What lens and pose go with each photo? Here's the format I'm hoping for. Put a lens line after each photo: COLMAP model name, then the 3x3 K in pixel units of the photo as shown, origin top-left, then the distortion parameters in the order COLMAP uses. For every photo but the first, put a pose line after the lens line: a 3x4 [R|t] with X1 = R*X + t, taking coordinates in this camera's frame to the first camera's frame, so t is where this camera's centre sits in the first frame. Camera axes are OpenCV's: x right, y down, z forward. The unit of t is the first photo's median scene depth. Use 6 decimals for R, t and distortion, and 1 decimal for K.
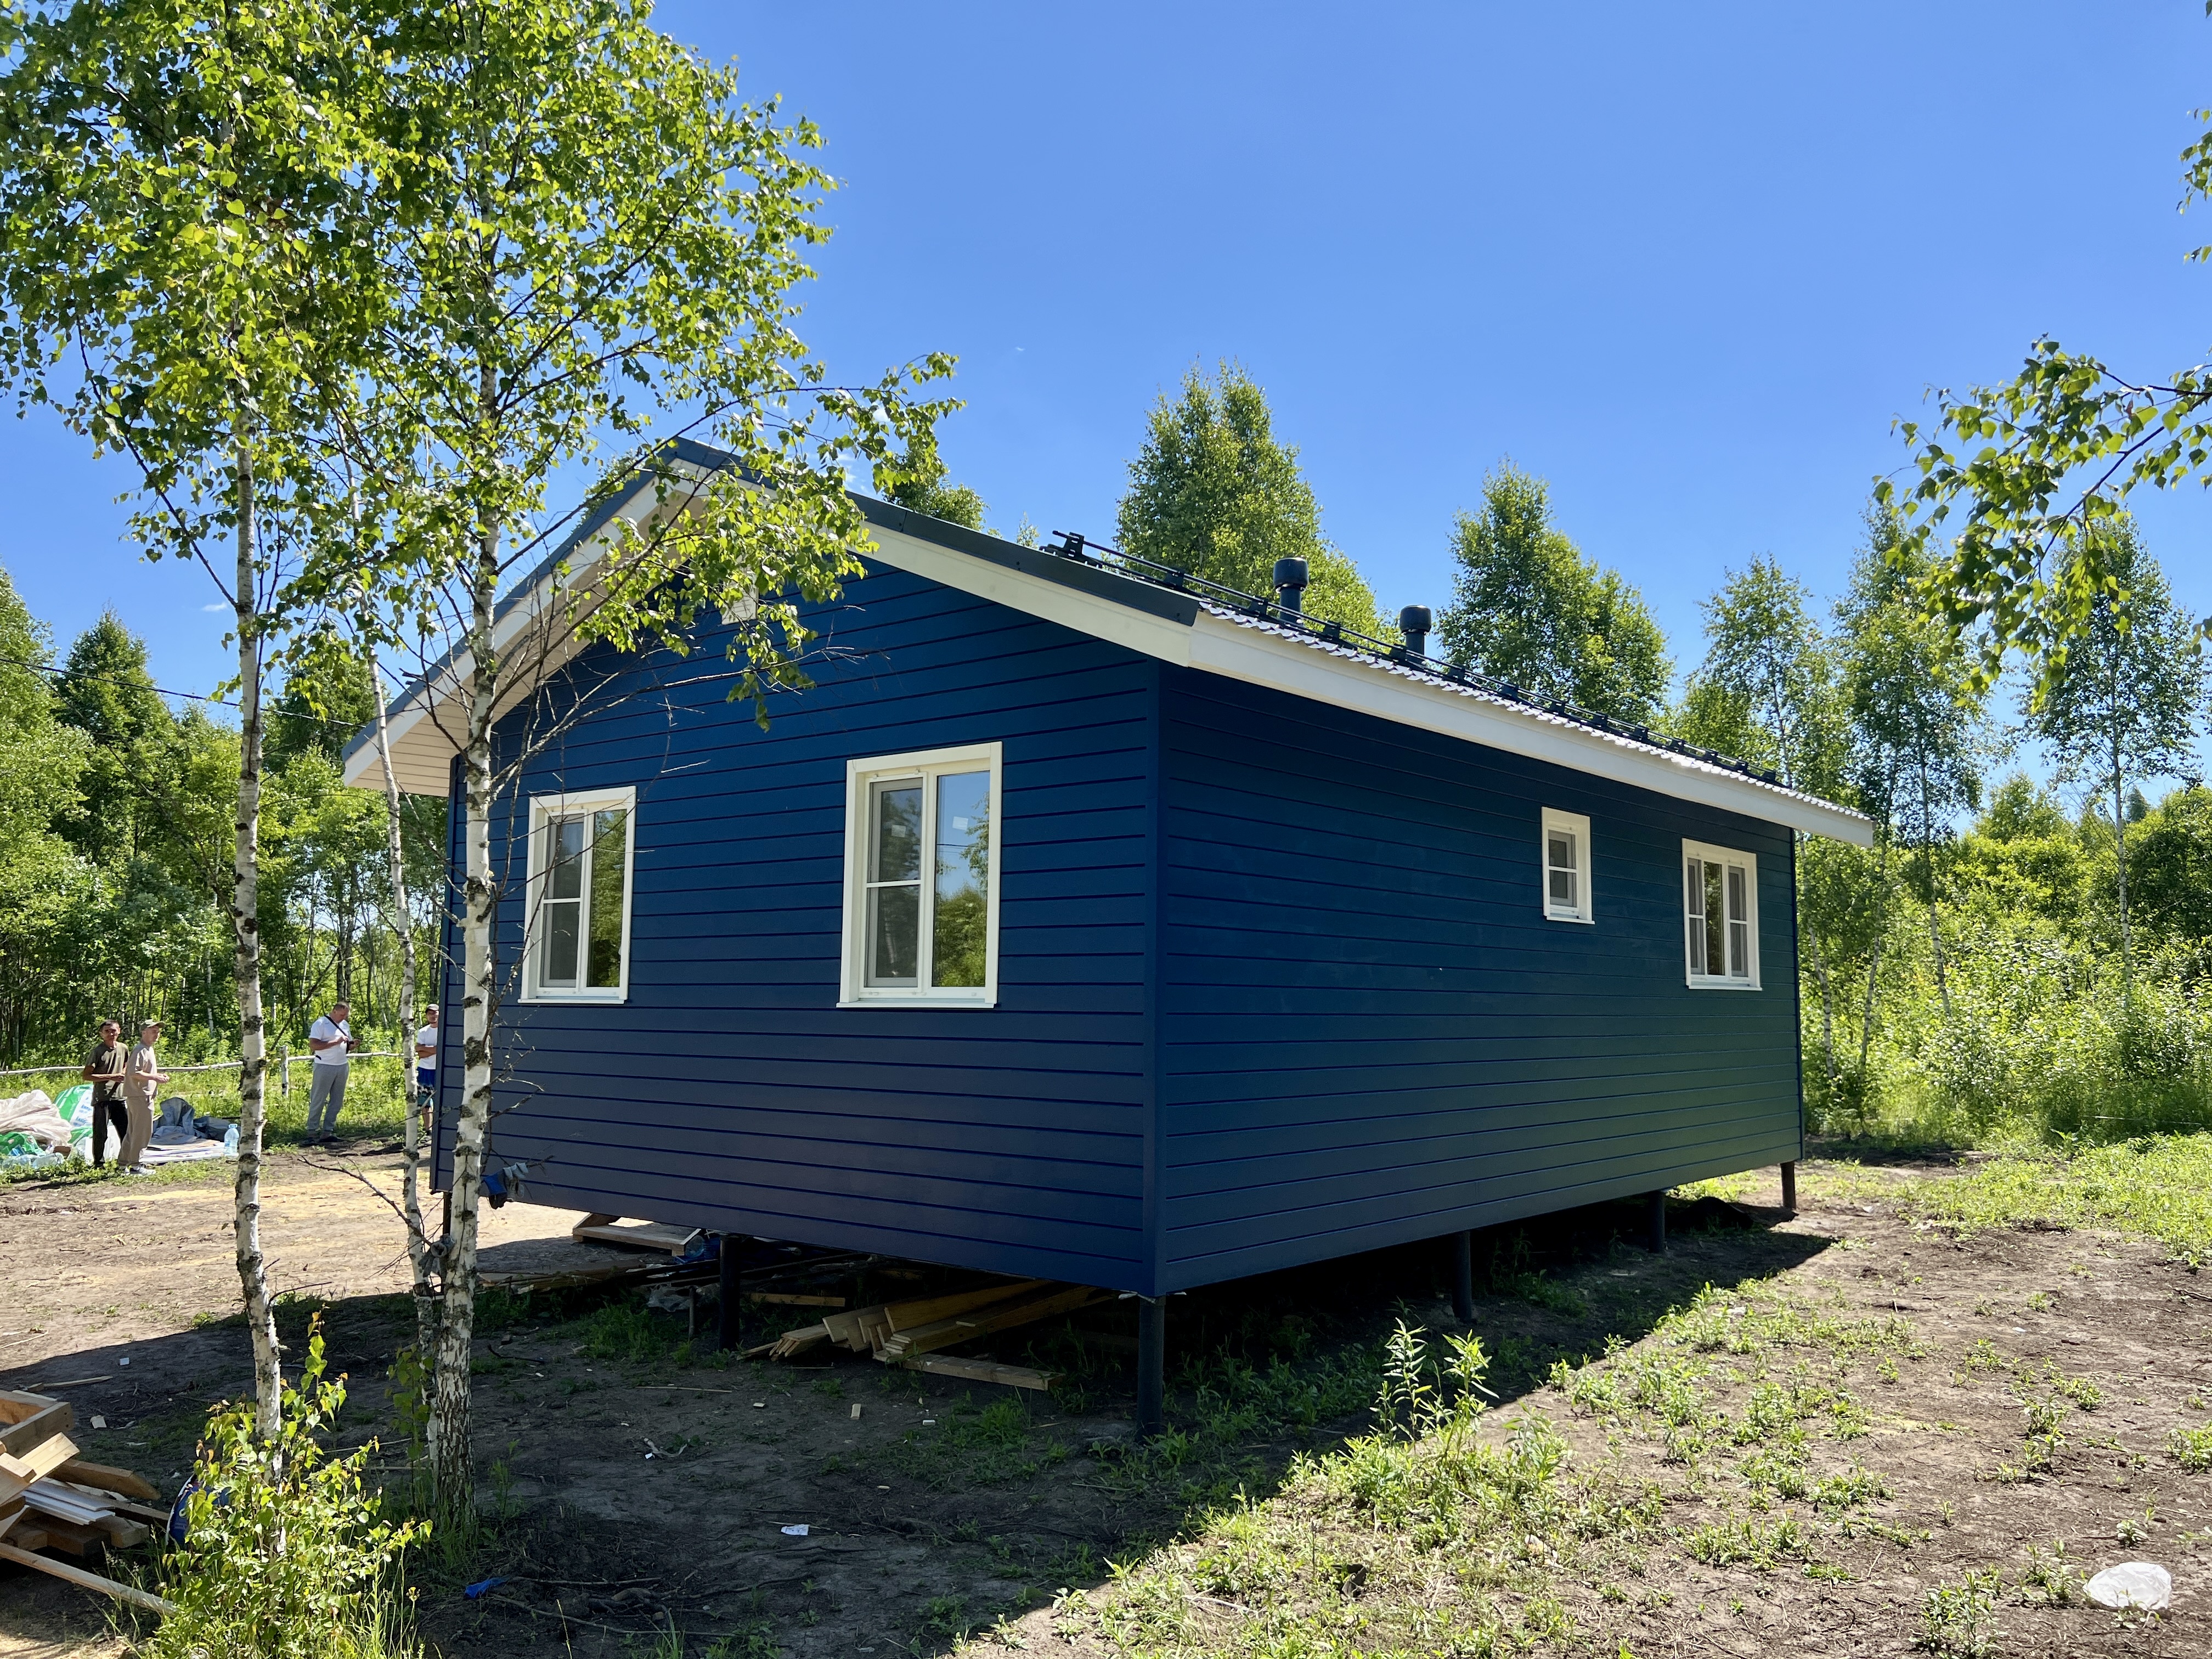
lens RADIAL K [[1669.2, 0, 1106.0], [0, 1669.2, 829.5], [0, 0, 1]] dist [0.055318, -0.056428]
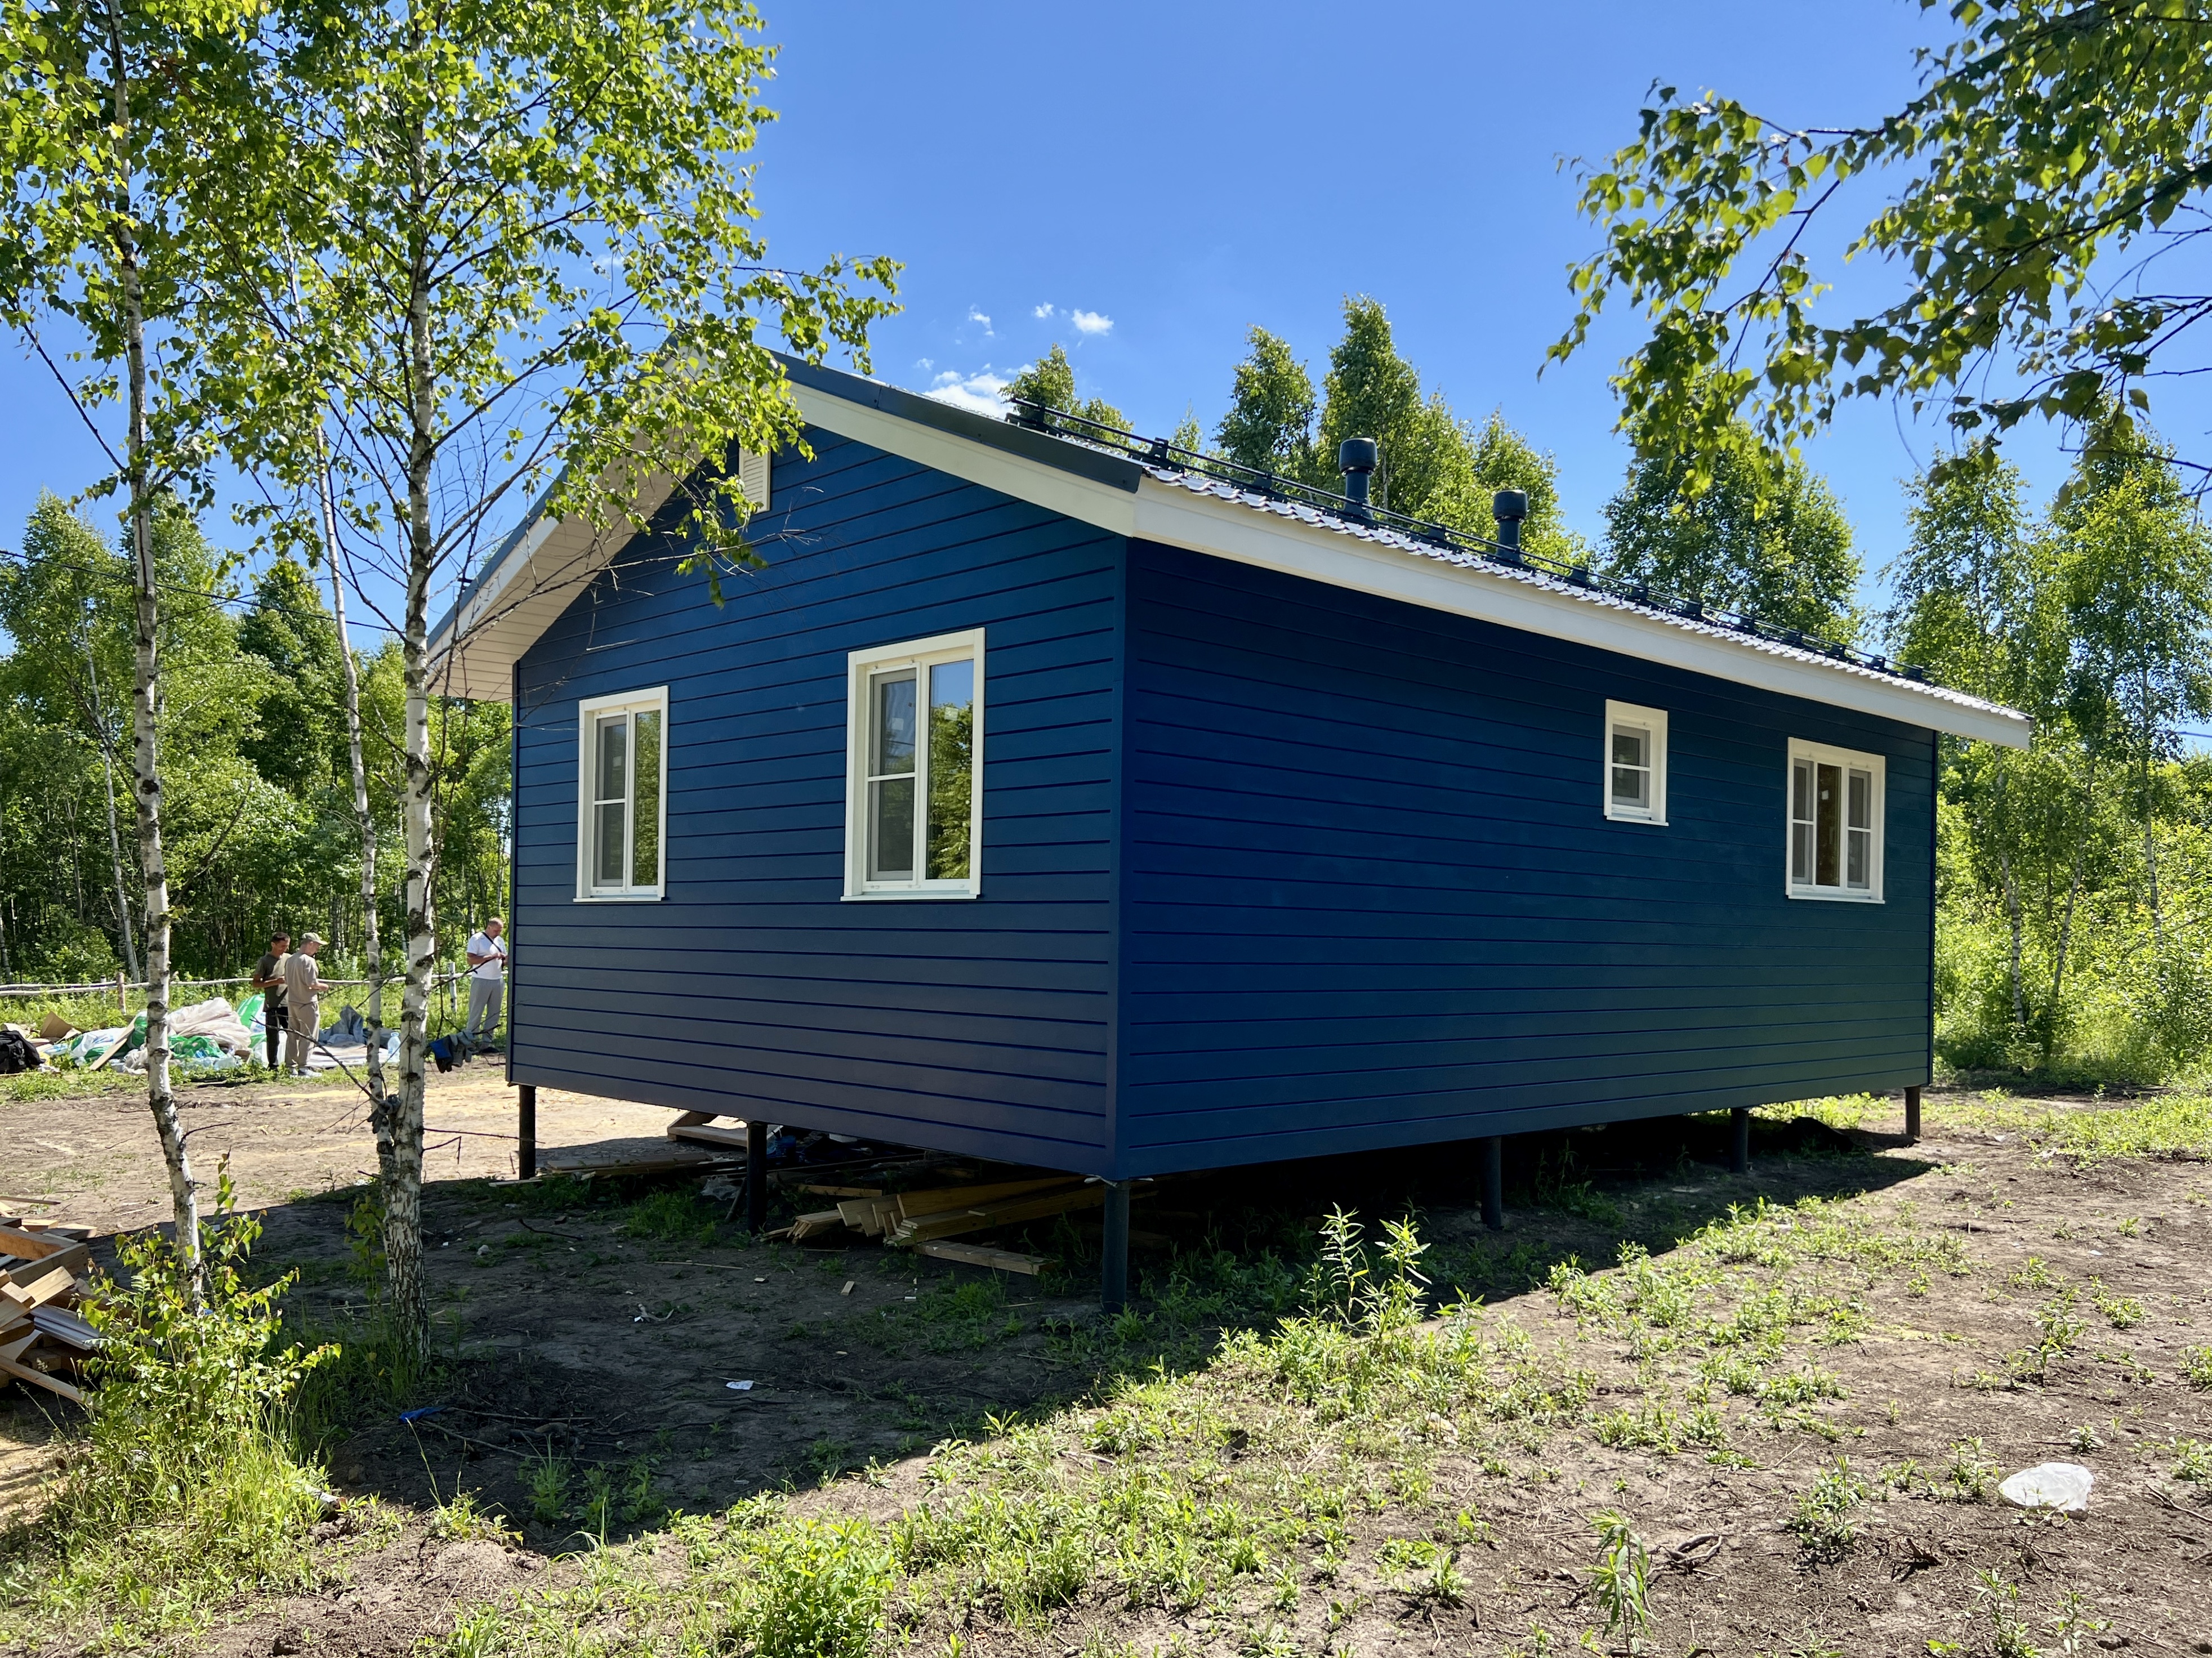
lens RADIAL K [[1719.0, 0, 1105.5], [0, 1719.0, 916.7], [0, 0, 1]] dist [0.061486, -0.068366]
pose [[0.992451, 0.006560, -0.122464, 0.122450], [0.004313, 0.996084, 0.088310, 0.025161], [0.122563, -0.088172, 0.988536, -0.002069]]
